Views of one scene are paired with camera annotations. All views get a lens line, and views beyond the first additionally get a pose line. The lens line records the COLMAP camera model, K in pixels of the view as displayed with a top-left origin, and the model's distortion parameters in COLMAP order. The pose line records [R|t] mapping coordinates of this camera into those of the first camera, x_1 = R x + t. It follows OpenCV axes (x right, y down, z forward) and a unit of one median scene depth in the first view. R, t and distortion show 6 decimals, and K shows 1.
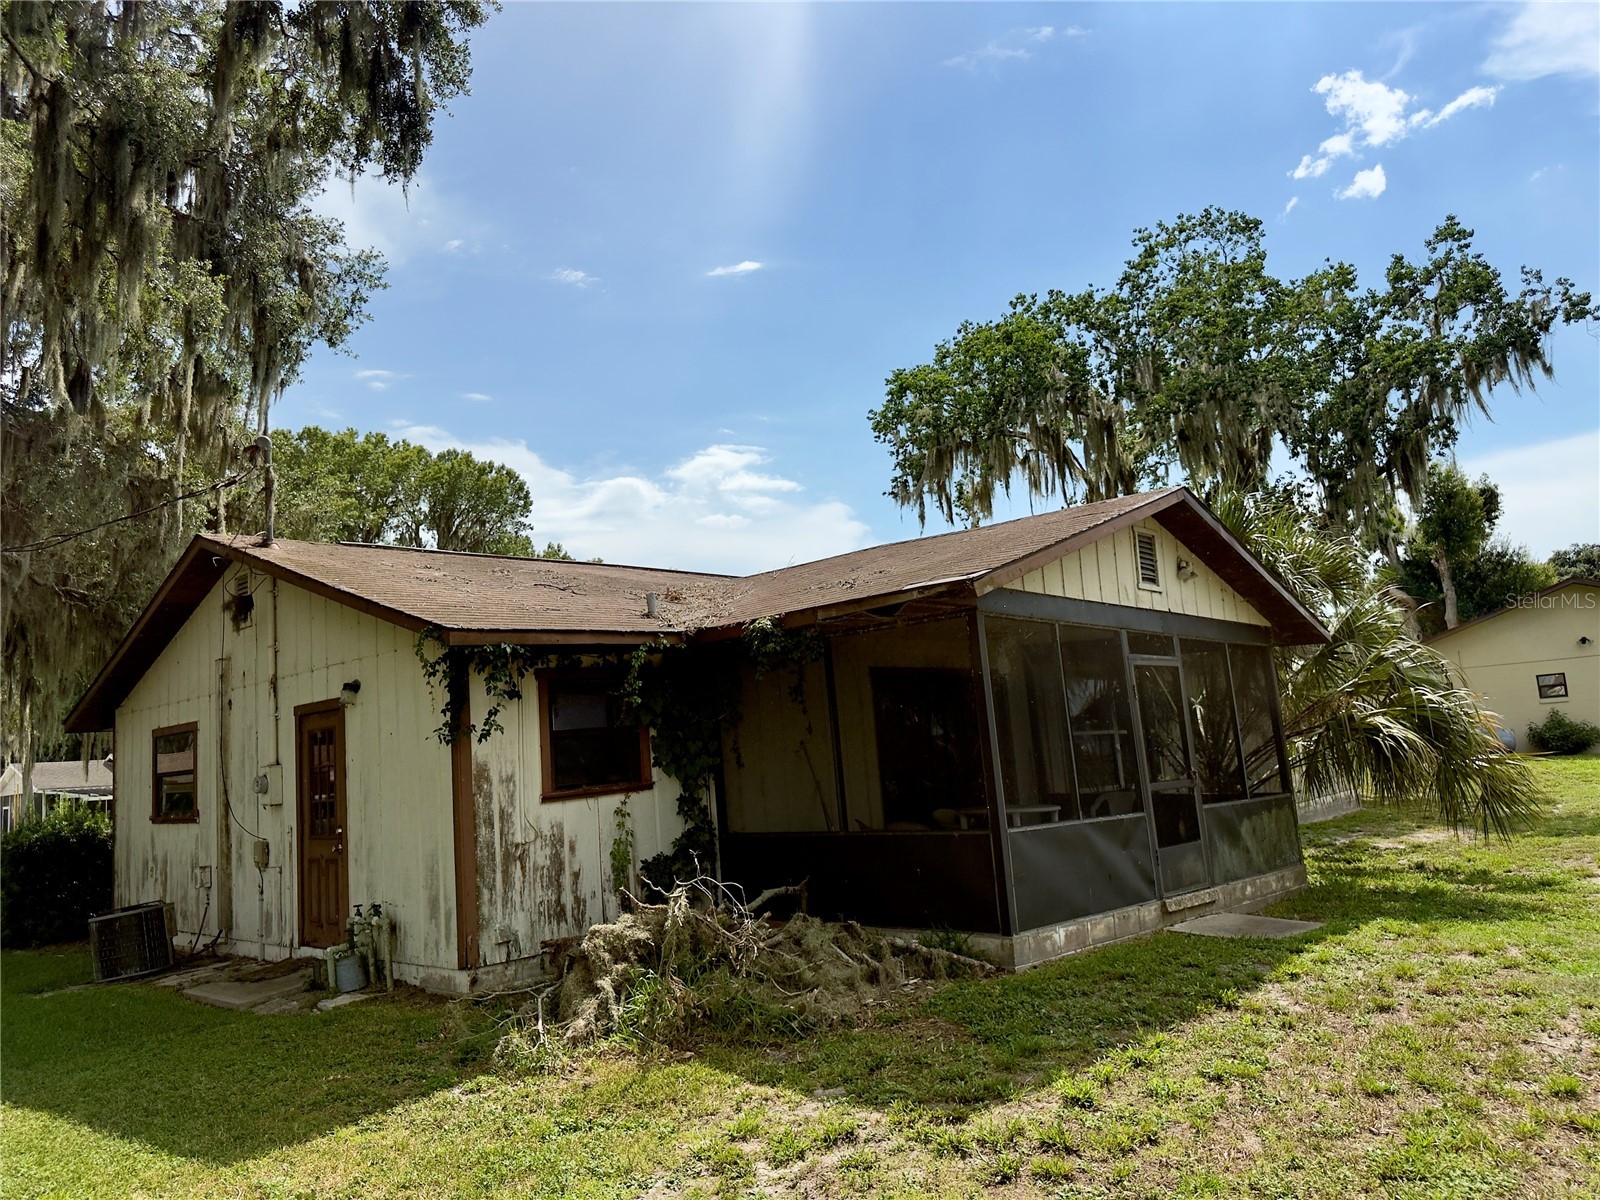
lens RADIAL K [[1123.1, 0, 795.5], [0, 1123.1, 591.5], [0, 0, 1]] dist [0.049734, -0.065811]
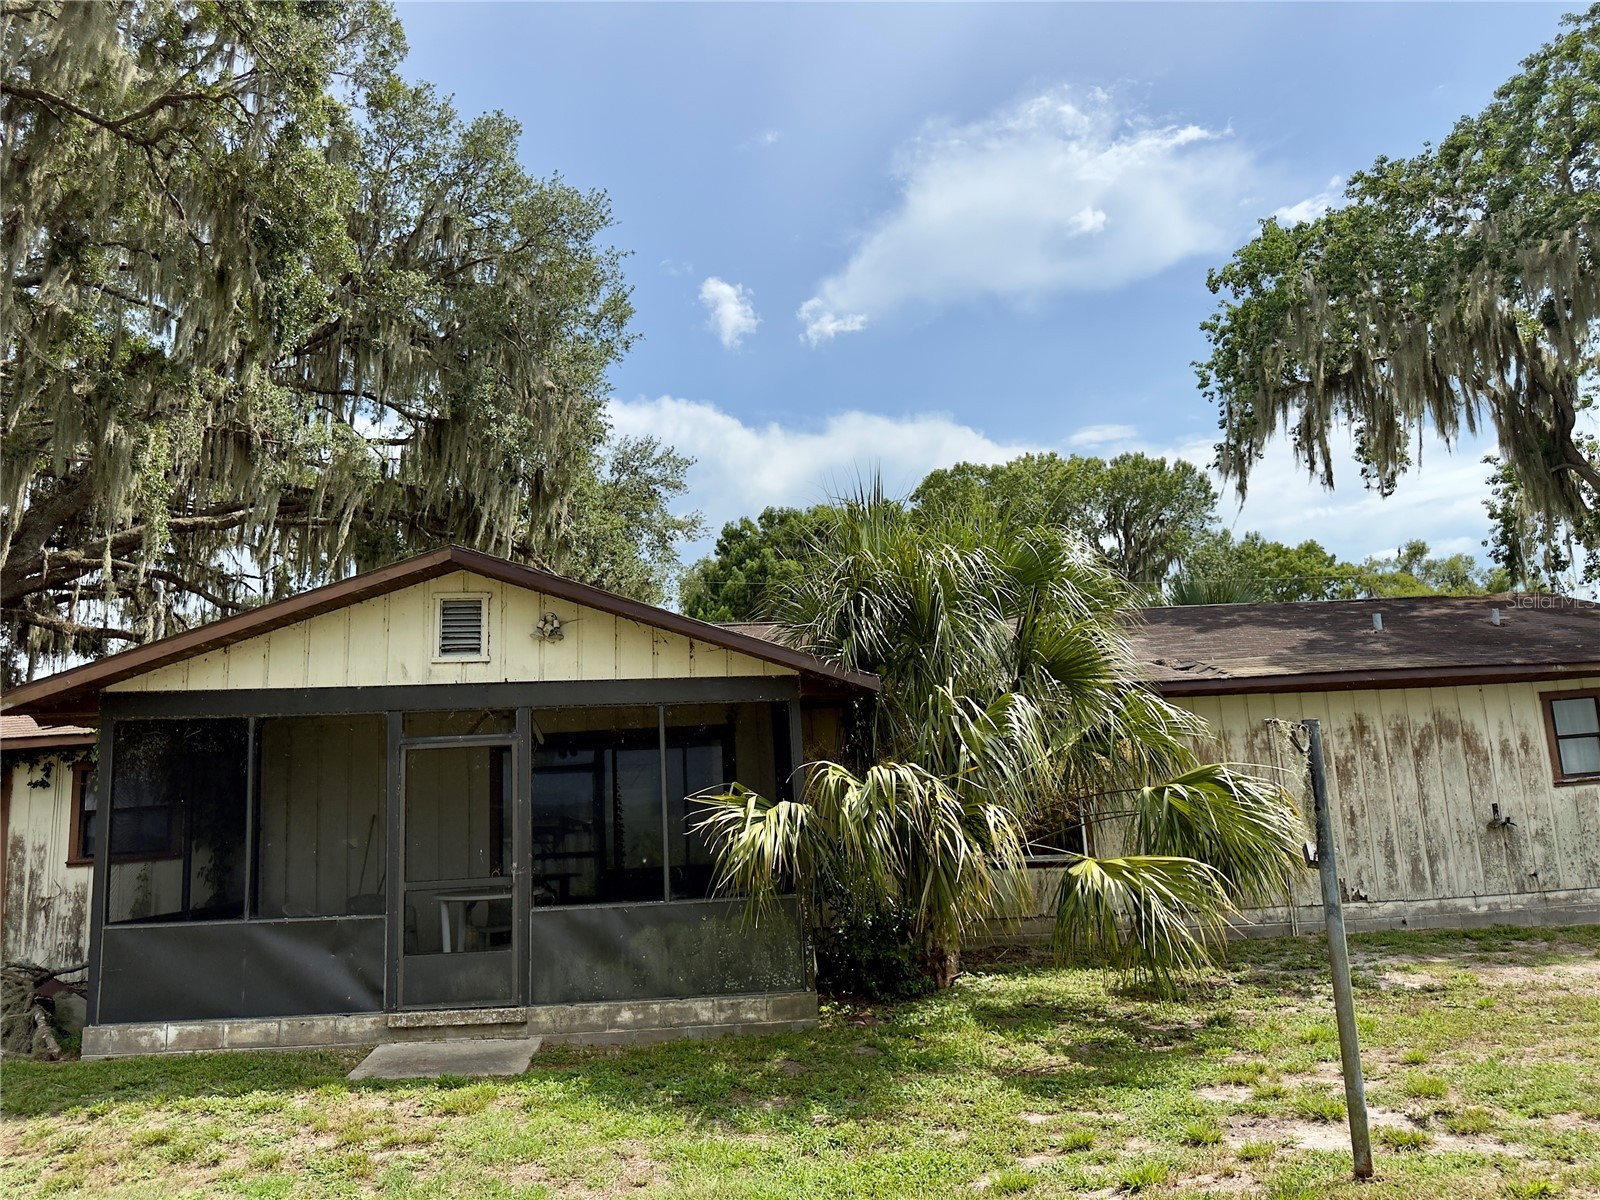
lens RADIAL K [[1123.1, 0, 797.2], [0, 1123.1, 616.0], [0, 0, 1]] dist [0.049734, -0.065811]
pose [[0.741398, -0.084553, -0.665717, 1.299613], [0.101589, 0.994739, -0.013204, 0.003580], [0.663331, -0.057840, 0.746087, 0.612207]]
